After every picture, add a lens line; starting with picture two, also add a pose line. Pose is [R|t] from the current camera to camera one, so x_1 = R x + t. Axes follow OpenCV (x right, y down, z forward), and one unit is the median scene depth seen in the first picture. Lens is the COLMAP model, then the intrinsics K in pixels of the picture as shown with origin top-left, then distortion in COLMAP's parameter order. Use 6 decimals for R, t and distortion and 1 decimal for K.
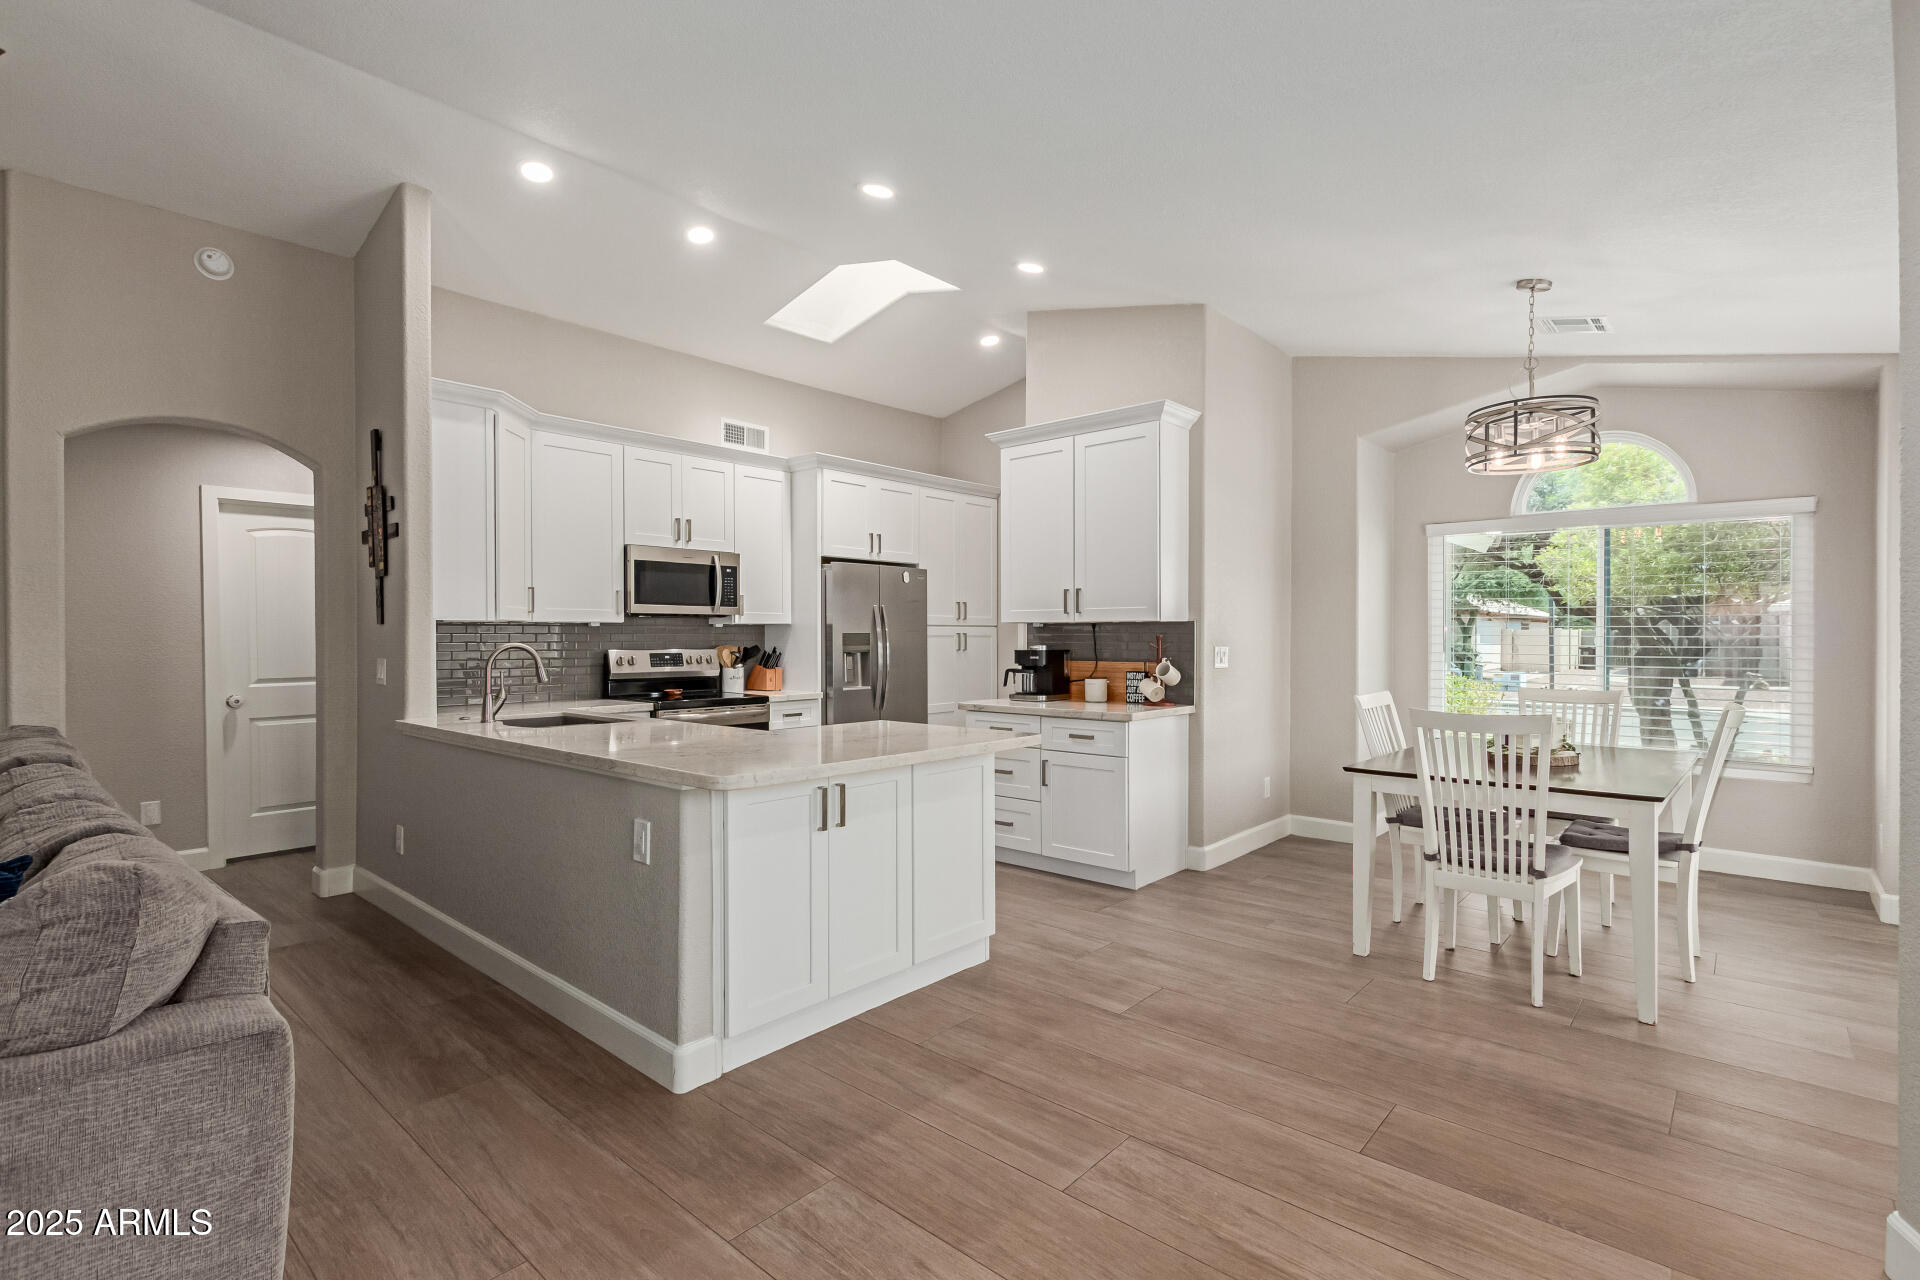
lens RADIAL K [[888.0, 0, 966.1], [0, 888.0, 641.4], [0, 0, 1]] dist [0.008754, -0.005497]
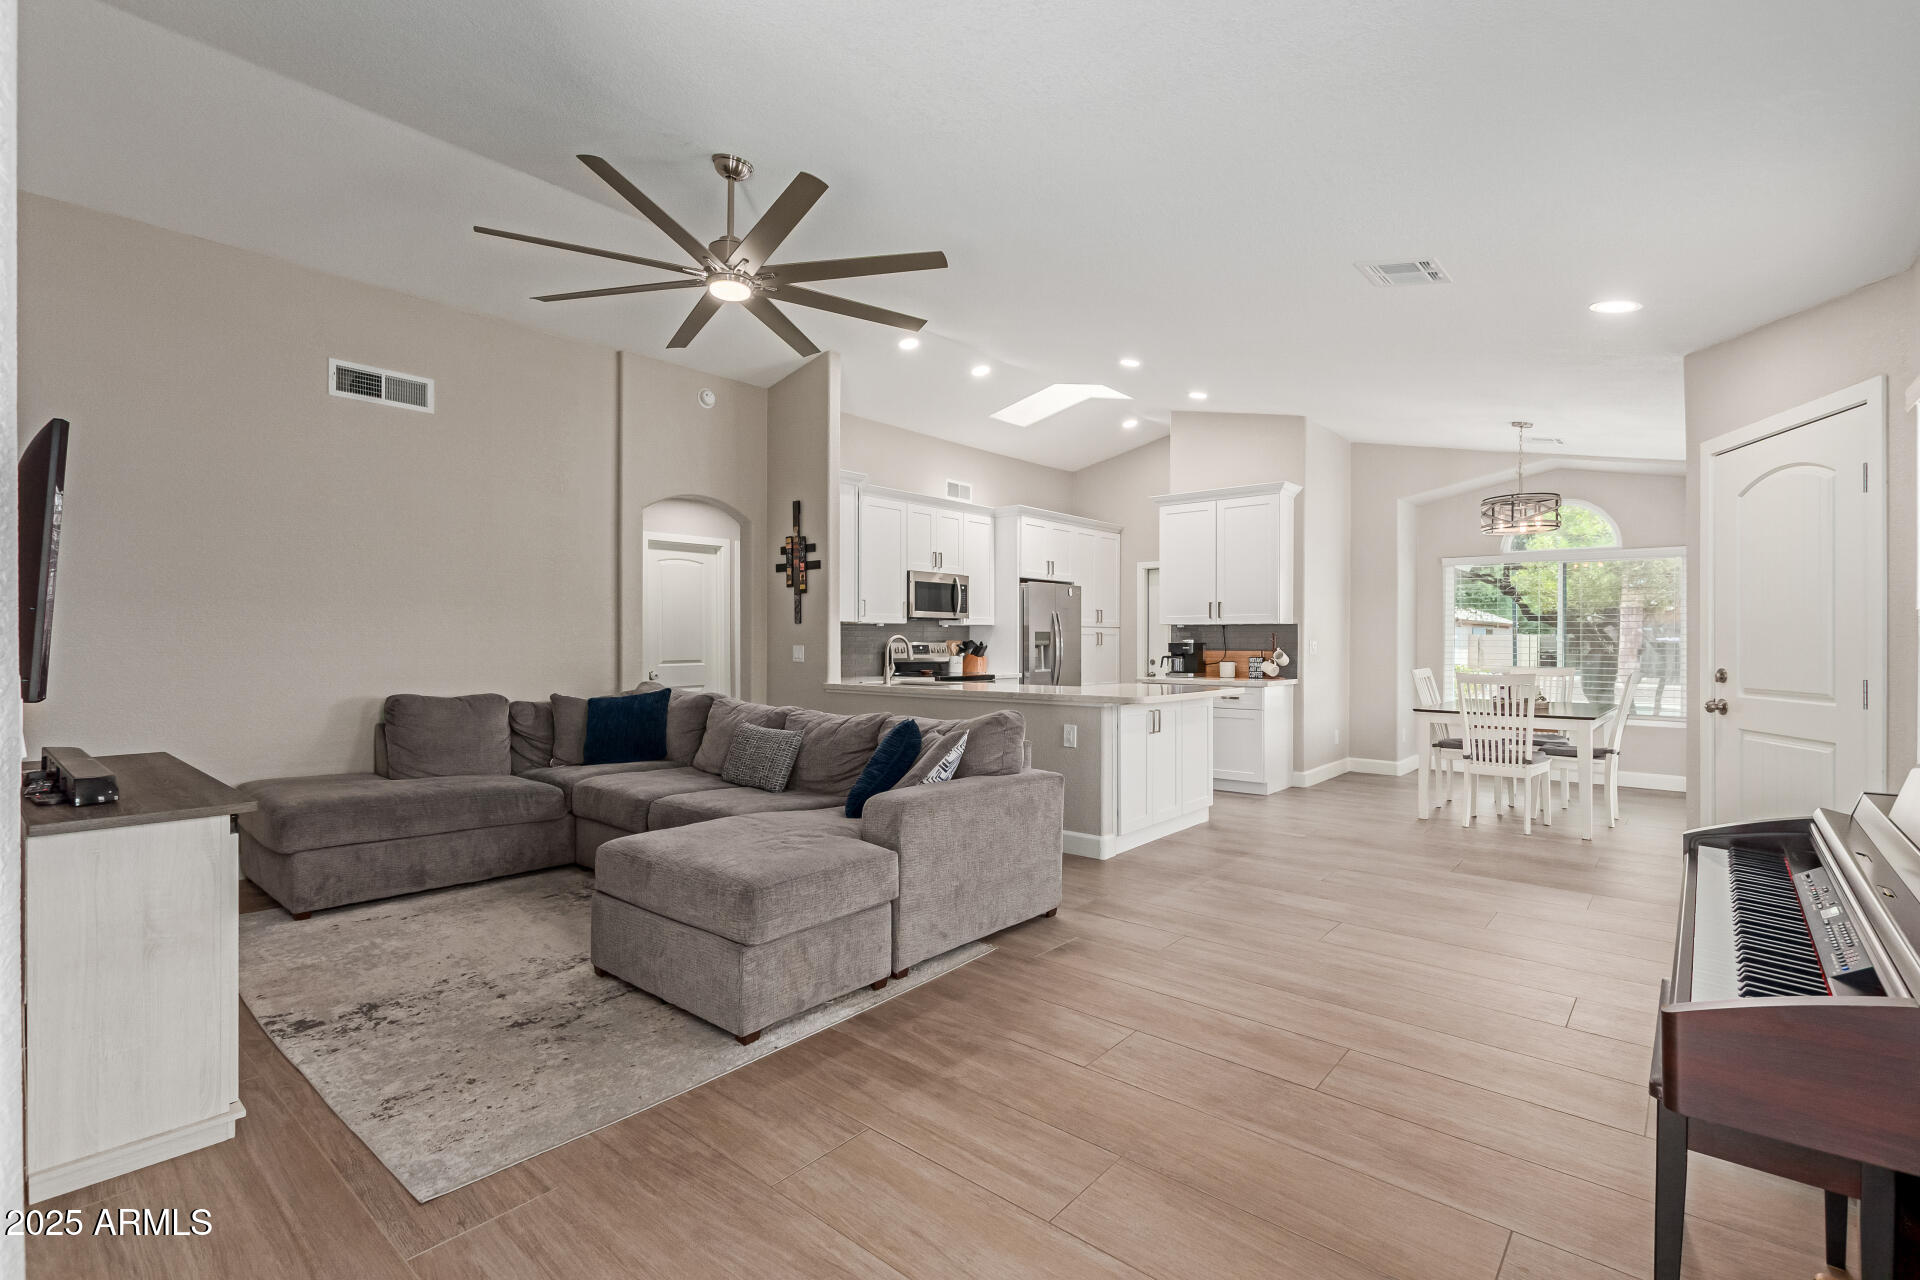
lens RADIAL K [[868.2, 0, 960.0], [0, 868.2, 640.0], [0, 0, 1]] dist [0.000455, 0.000253]
pose [[0.999848, 0.003389, 0.017108, -0.329803], [-0.003282, 0.999975, -0.006260, 0.015554], [-0.017129, 0.006203, 0.999834, -0.453176]]
